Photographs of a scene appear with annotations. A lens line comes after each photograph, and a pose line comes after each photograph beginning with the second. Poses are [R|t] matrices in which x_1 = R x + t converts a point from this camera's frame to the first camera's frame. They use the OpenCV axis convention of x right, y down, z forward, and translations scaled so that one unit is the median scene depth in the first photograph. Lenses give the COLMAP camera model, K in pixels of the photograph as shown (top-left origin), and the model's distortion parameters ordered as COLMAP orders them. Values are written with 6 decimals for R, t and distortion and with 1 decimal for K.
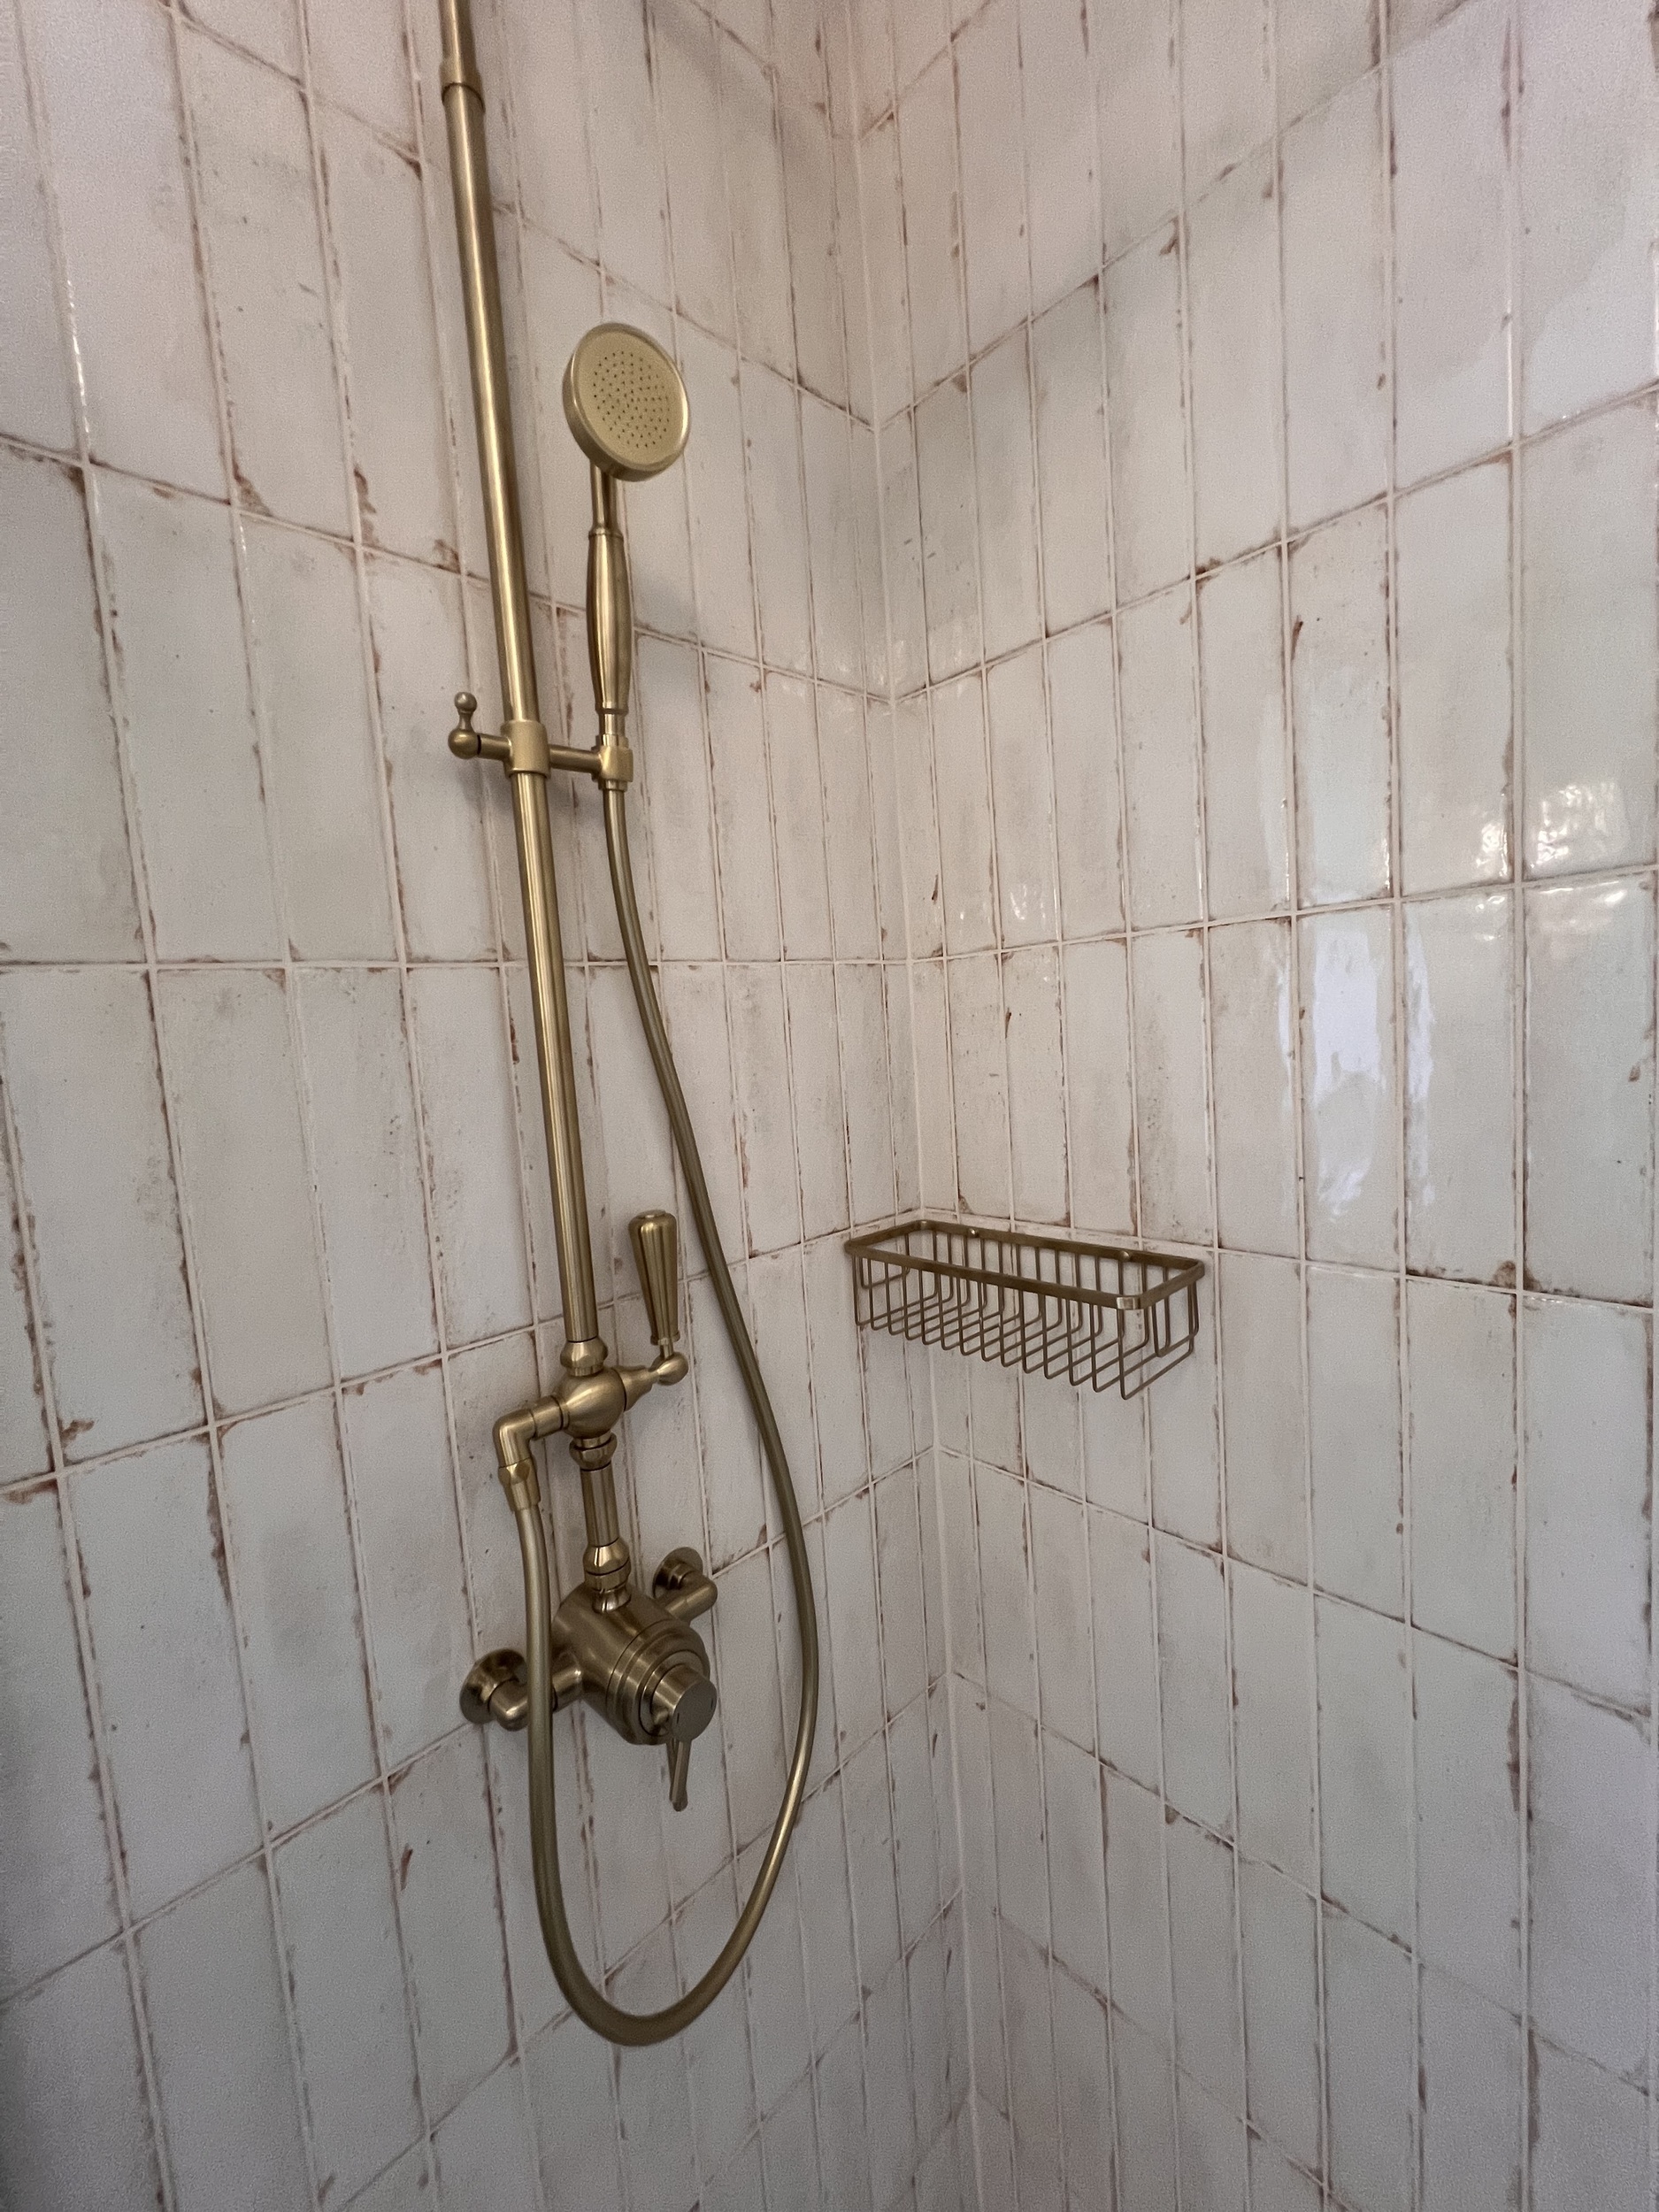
lens RADIAL K [[883.1, 0, 833.6], [0, 883.1, 1101.6], [0, 0, 1]] dist [-0.004820, 0.001363]
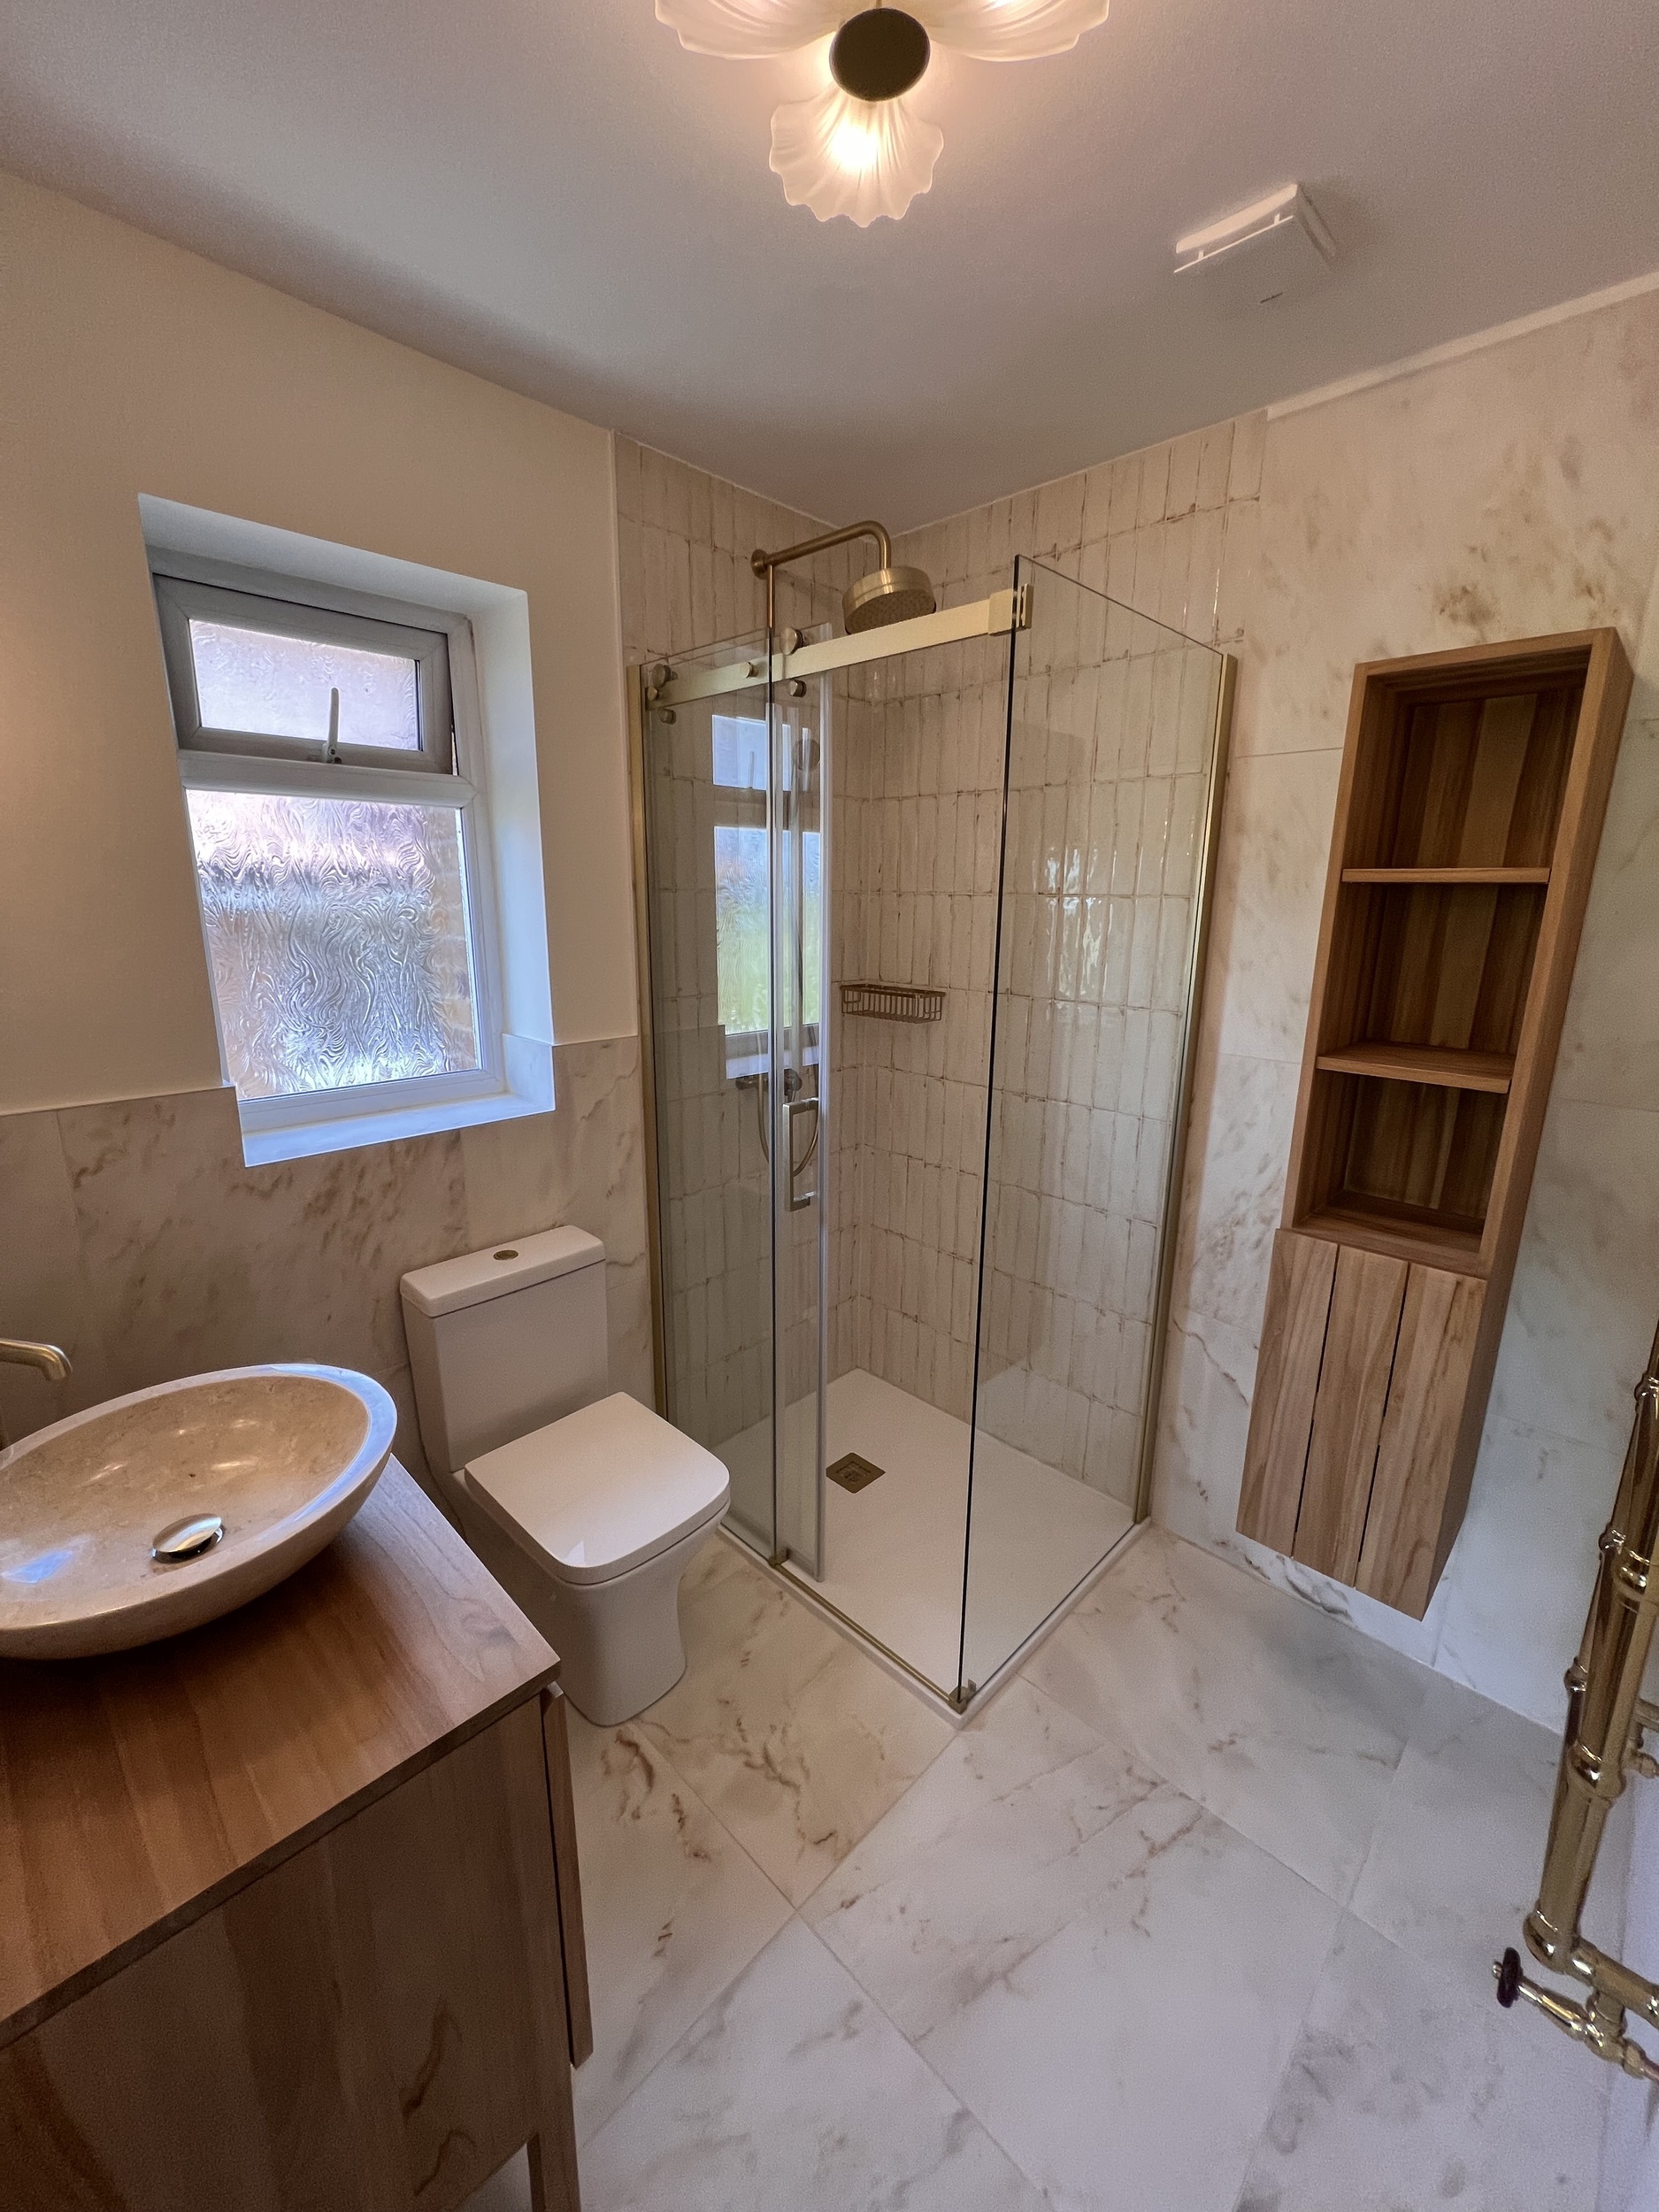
lens RADIAL K [[883.1, 0, 833.9], [0, 883.1, 1098.6], [0, 0, 1]] dist [-0.004820, 0.001363]
pose [[0.996297, 0.073044, 0.045355, -0.142391], [-0.078954, 0.986092, 0.146249, 0.122810], [-0.034041, -0.149288, 0.988208, -2.515125]]
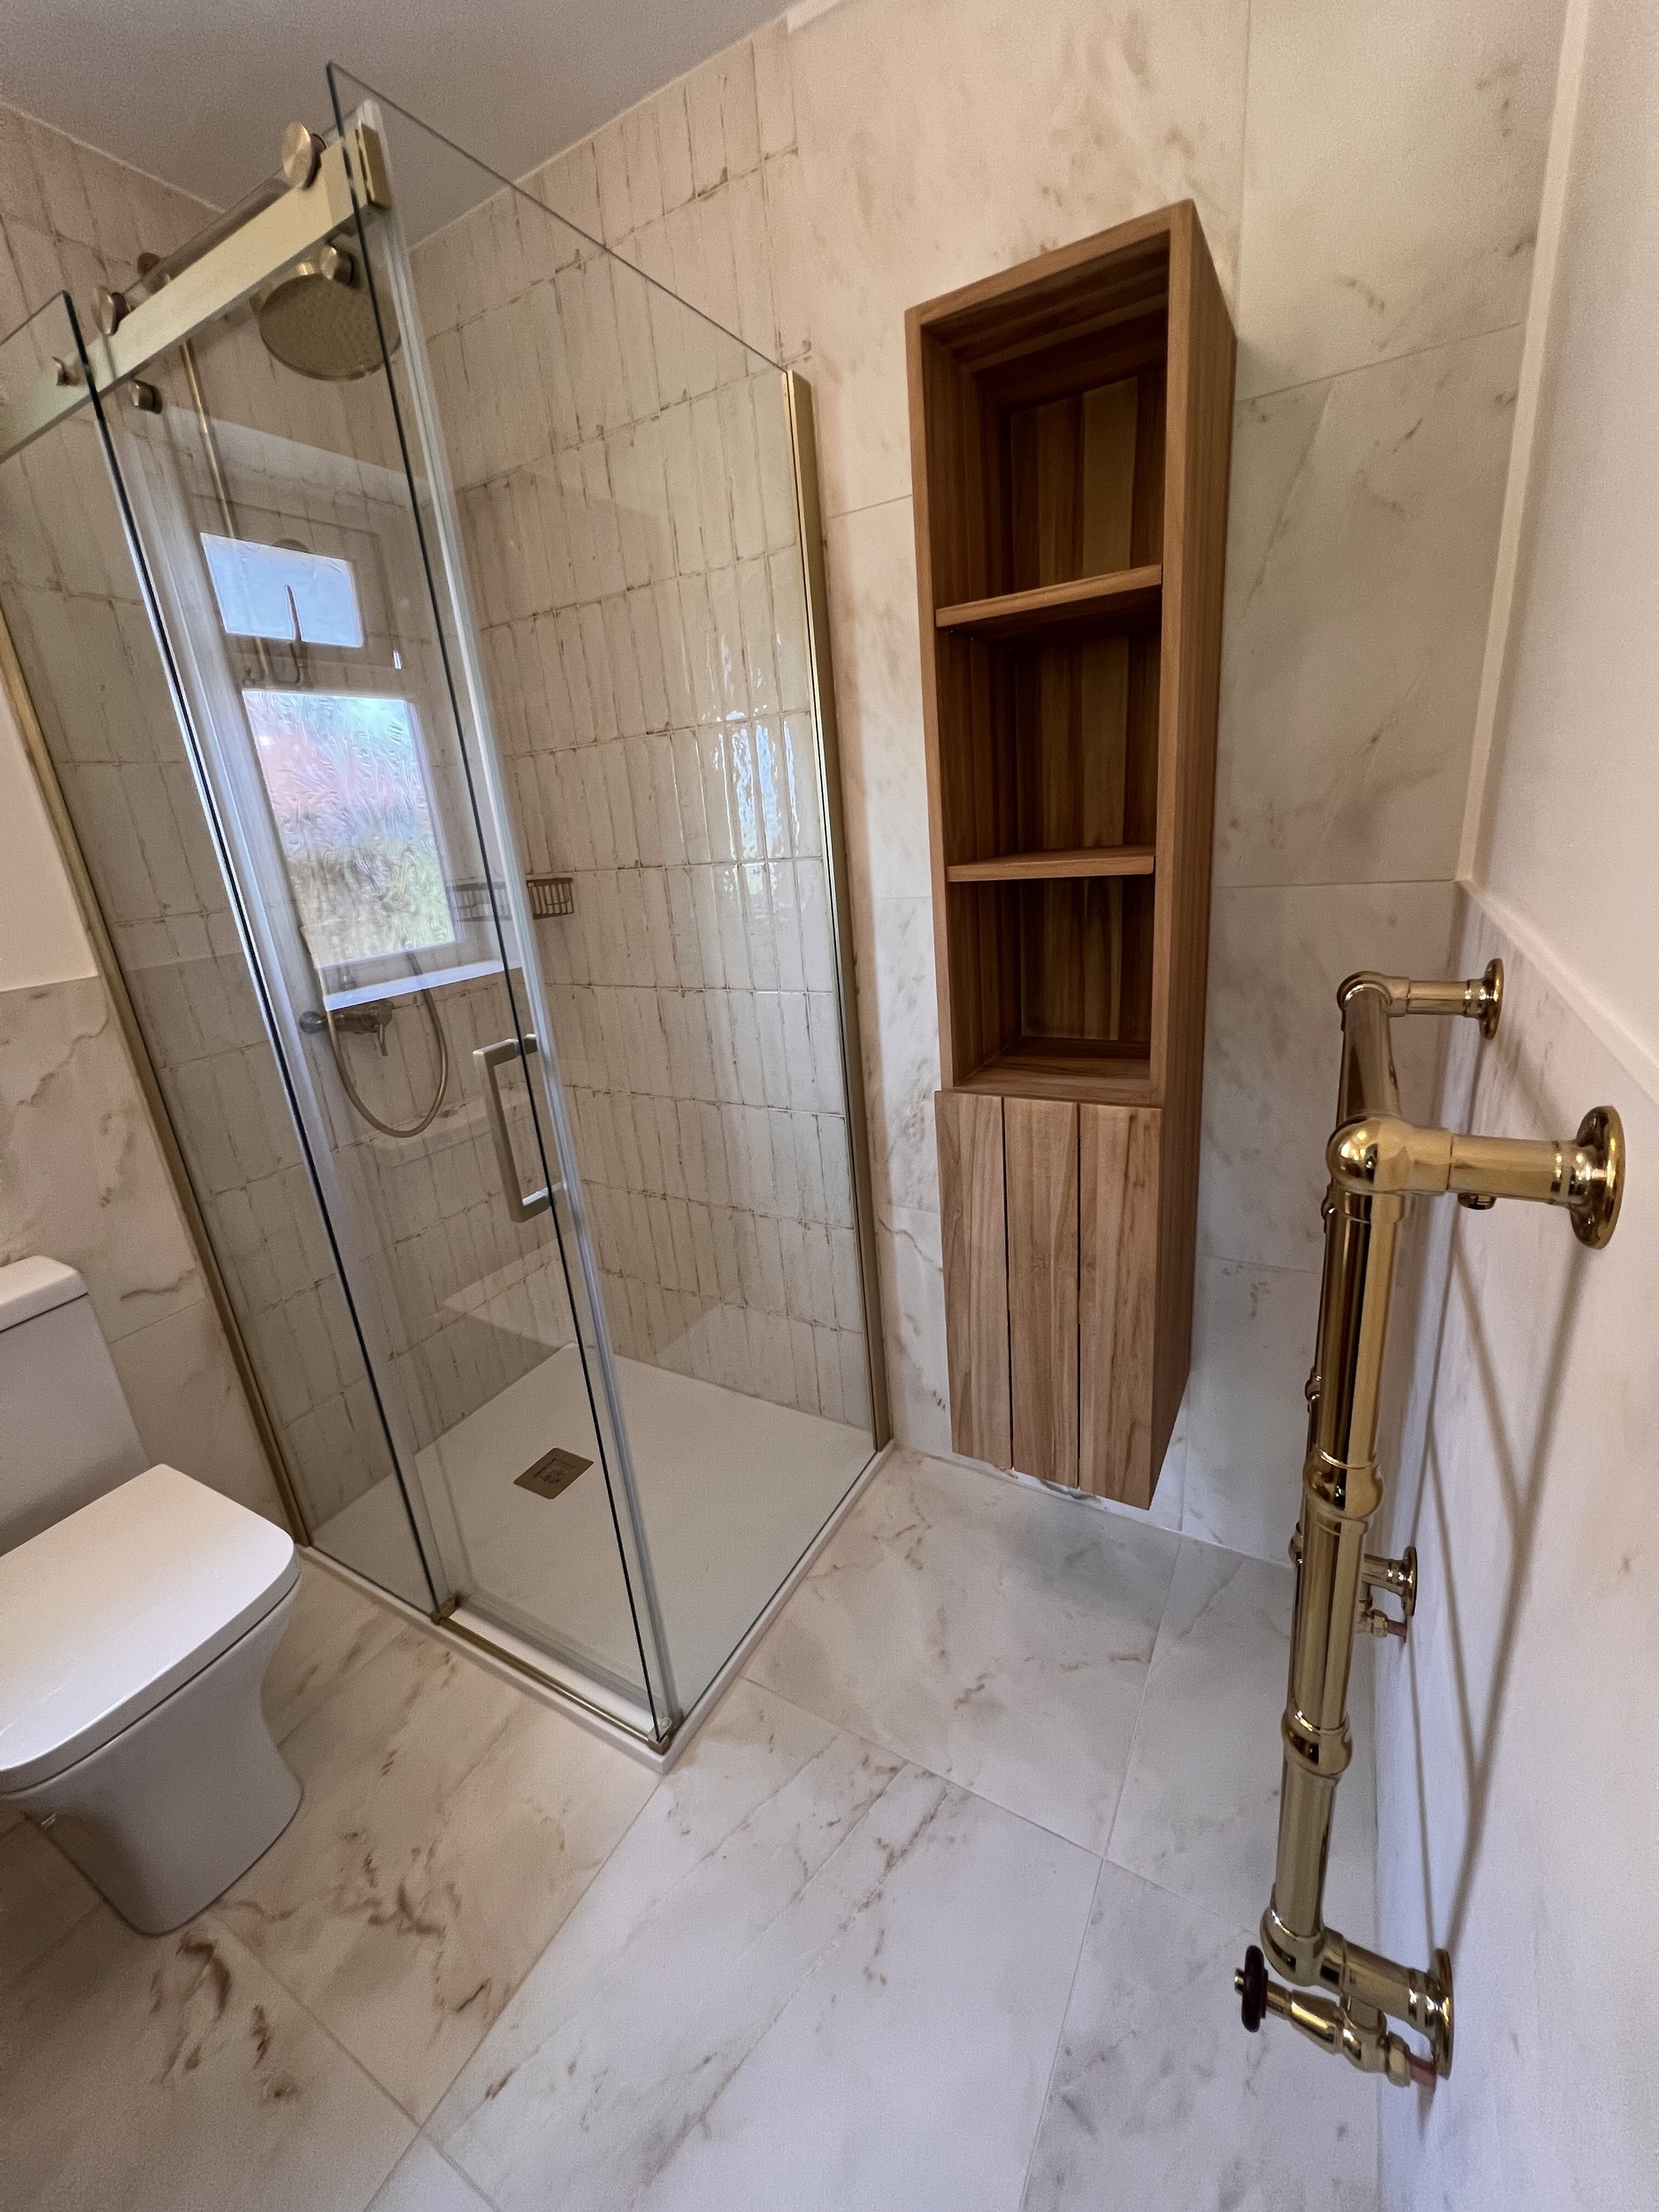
lens RADIAL K [[883.1, 0, 832.9], [0, 883.1, 1096.6], [0, 0, 1]] dist [-0.004820, 0.001363]
pose [[0.959882, -0.093678, 0.264292, 0.426531], [0.037762, 0.977143, 0.209201, 0.313301], [-0.277849, -0.190828, 0.941480, -2.031847]]
